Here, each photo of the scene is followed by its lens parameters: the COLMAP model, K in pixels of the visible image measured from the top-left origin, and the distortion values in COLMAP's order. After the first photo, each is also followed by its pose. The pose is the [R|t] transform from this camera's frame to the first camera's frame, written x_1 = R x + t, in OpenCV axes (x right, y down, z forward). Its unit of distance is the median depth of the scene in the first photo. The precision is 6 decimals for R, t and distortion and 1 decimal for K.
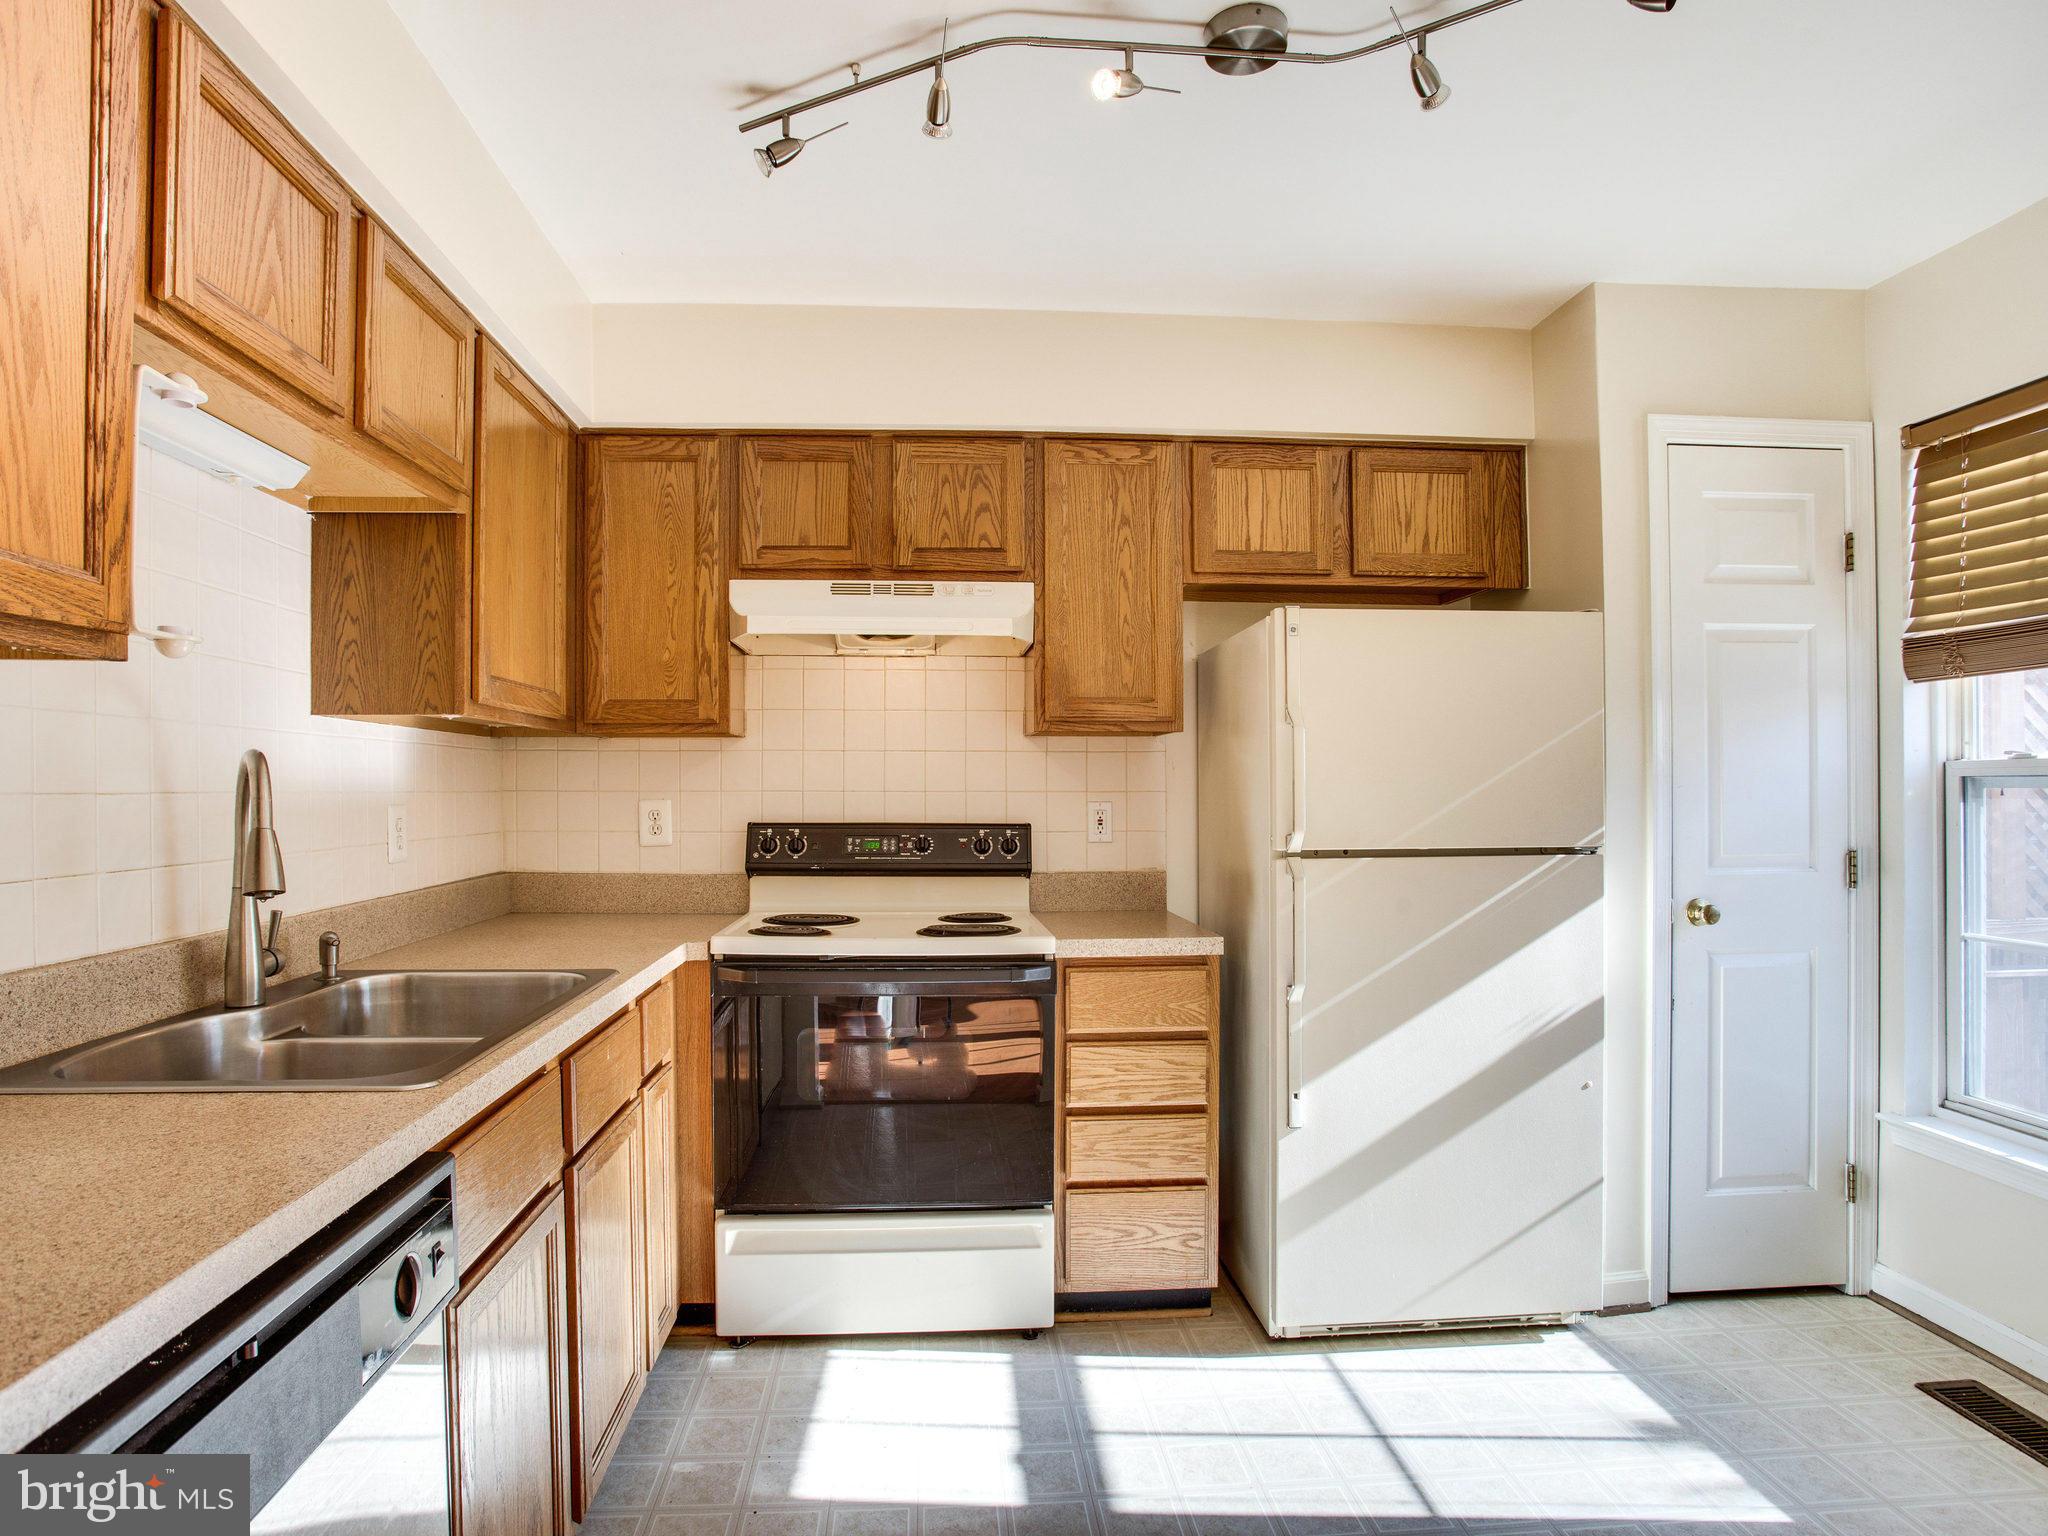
lens RADIAL K [[1120.8, 0, 1013.0], [0, 1120.8, 822.7], [0, 0, 1]] dist [-0.071263, 0.036226]
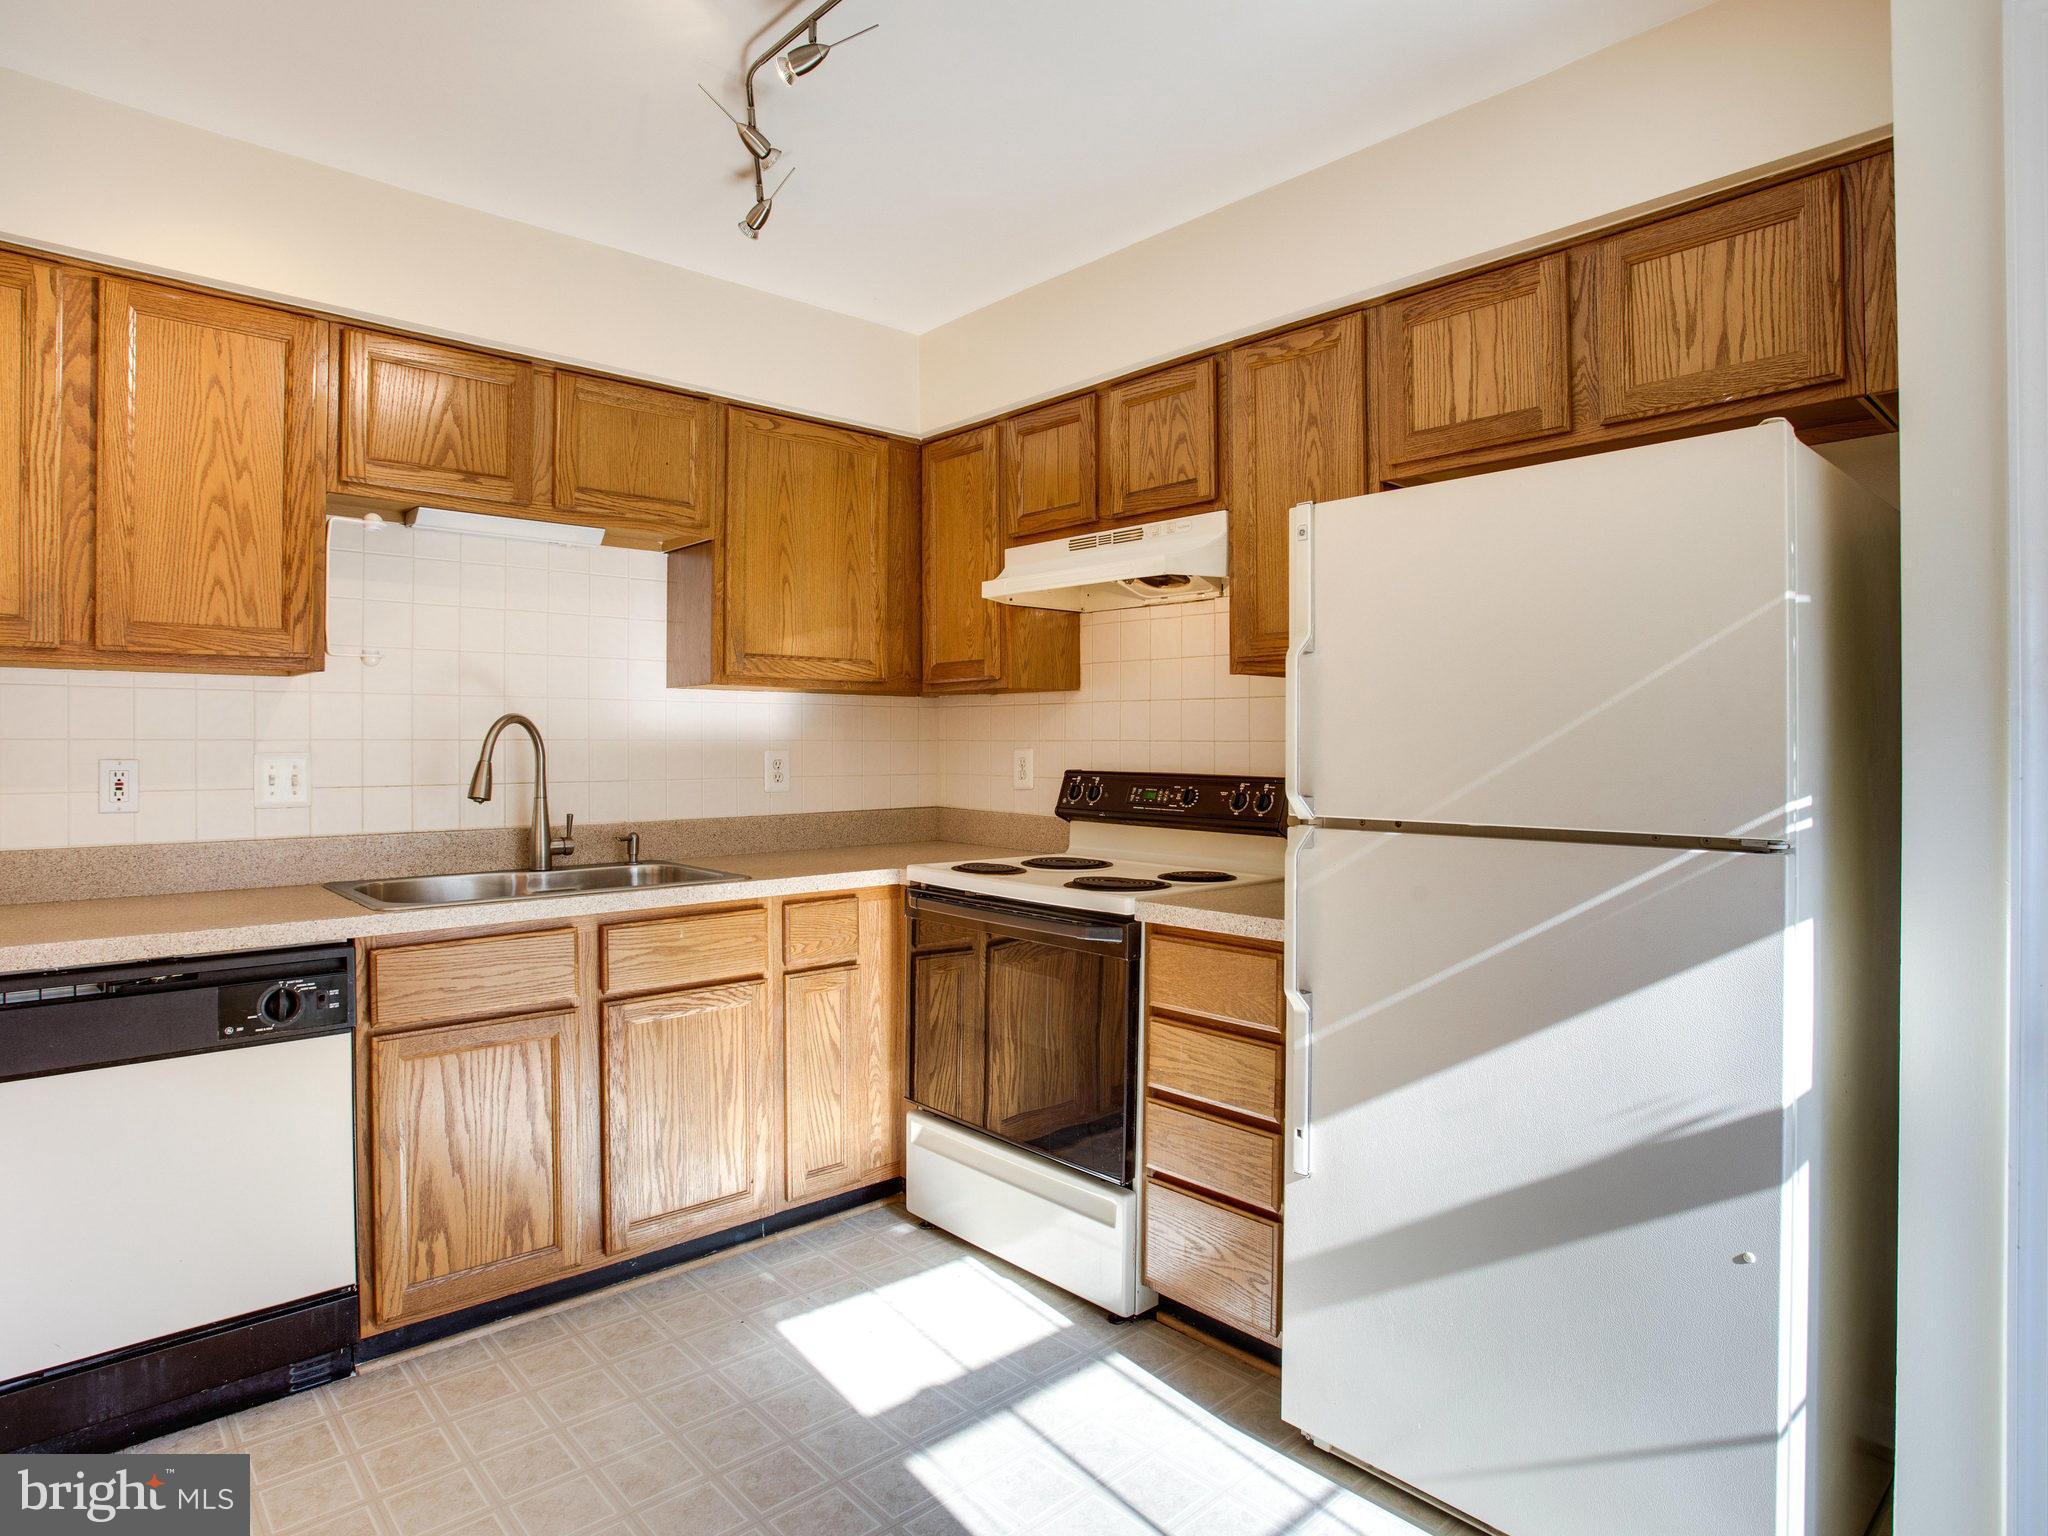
lens RADIAL K [[1143.6, 0, 1018.0], [0, 1143.6, 770.8], [0, 0, 1]] dist [-0.073904, 0.038651]
pose [[0.623598, 0.022627, -0.781417, 0.645030], [-0.026798, 0.999612, 0.007560, -0.006785], [0.781286, 0.016226, 0.623963, 0.302801]]
